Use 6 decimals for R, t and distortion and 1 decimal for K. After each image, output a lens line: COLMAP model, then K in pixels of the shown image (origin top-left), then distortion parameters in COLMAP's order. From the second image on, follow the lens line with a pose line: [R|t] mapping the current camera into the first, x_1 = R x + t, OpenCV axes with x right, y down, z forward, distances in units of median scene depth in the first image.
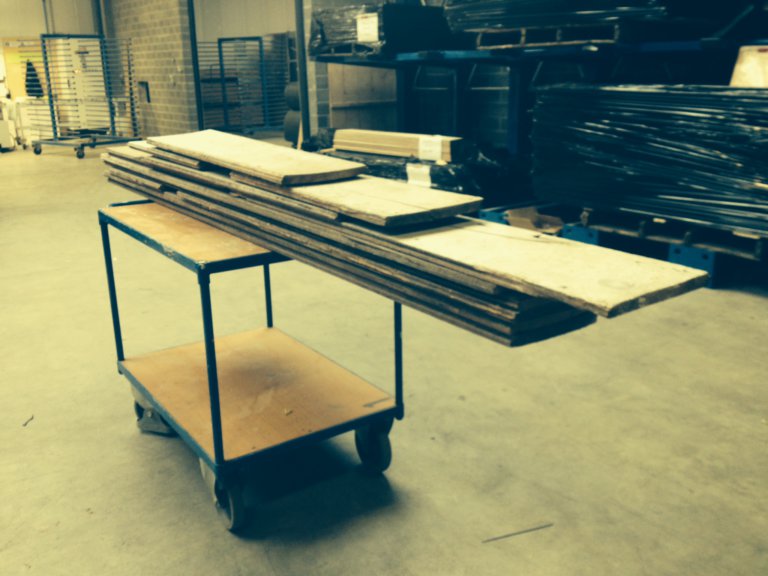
lens RADIAL K [[718.5, 0, 384.0], [0, 718.5, 288.0], [0, 0, 1]] dist [0.108449, -0.336800]
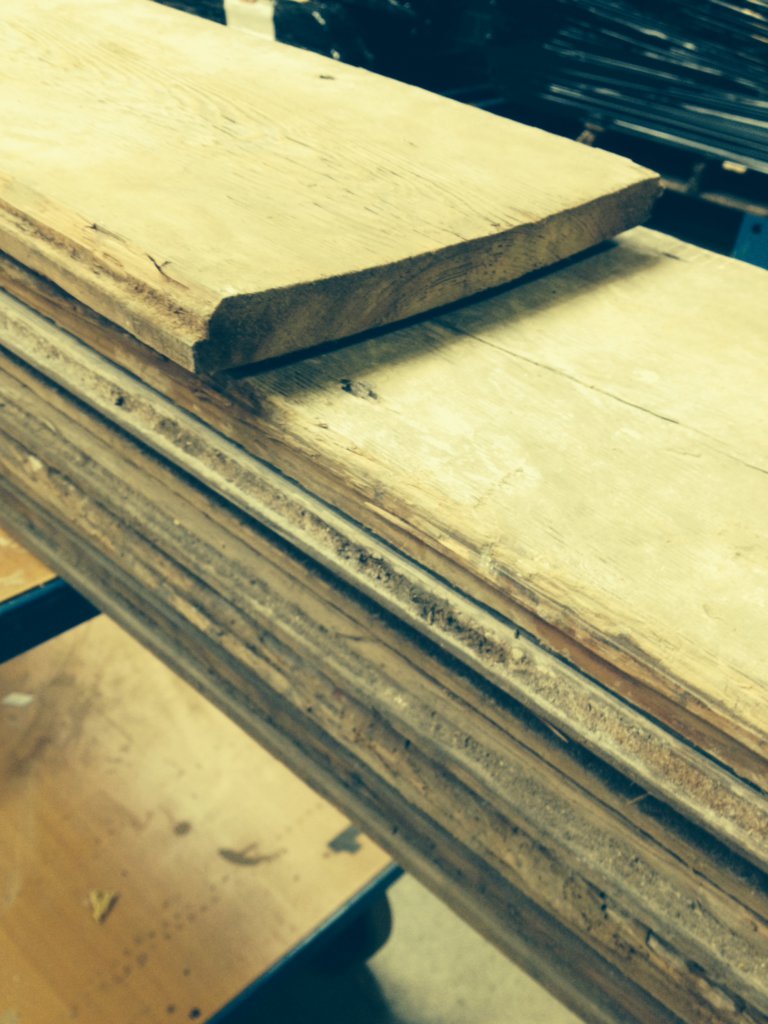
lens RADIAL K [[958.0, 0, 384.0], [0, 958.0, 512.0], [0, 0, 1]] dist [0.108449, -0.336800]
pose [[0.966253, -0.036476, 0.255000, -0.057369], [-0.049618, 0.945032, 0.323193, -0.066058], [-0.252771, -0.324938, 0.911330, 0.318126]]
